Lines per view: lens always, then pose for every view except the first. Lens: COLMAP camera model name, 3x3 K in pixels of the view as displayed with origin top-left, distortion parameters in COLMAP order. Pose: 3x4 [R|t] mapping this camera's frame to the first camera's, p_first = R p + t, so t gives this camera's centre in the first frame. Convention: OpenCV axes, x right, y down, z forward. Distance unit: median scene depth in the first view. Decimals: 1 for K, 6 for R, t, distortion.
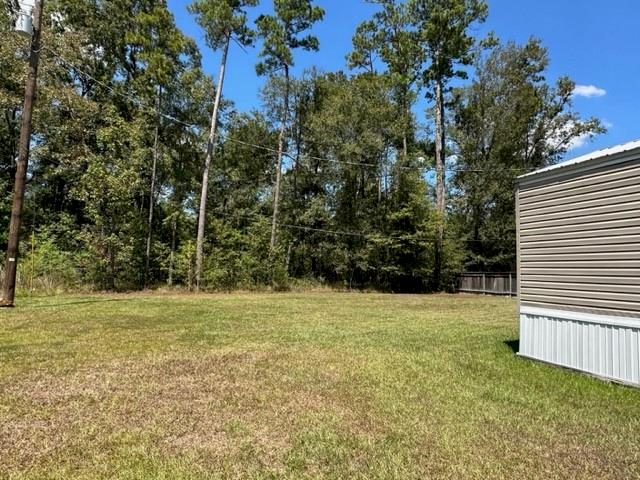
lens RADIAL K [[392.4, 0, 320.0], [0, 392.4, 240.0], [0, 0, 1]] dist [0.003057, 0.001081]
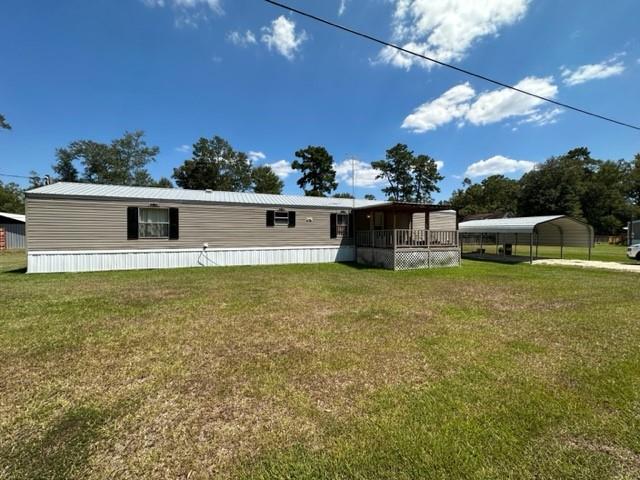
lens RADIAL K [[253.3, 0, 320.0], [0, 253.3, 240.0], [0, 0, 1]] dist [-0.001295, -0.000282]
pose [[0.014904, -0.043271, 0.998952, -0.175517], [-0.078701, 0.995913, 0.044313, -0.017747], [-0.996787, -0.079279, 0.011438, -0.128903]]
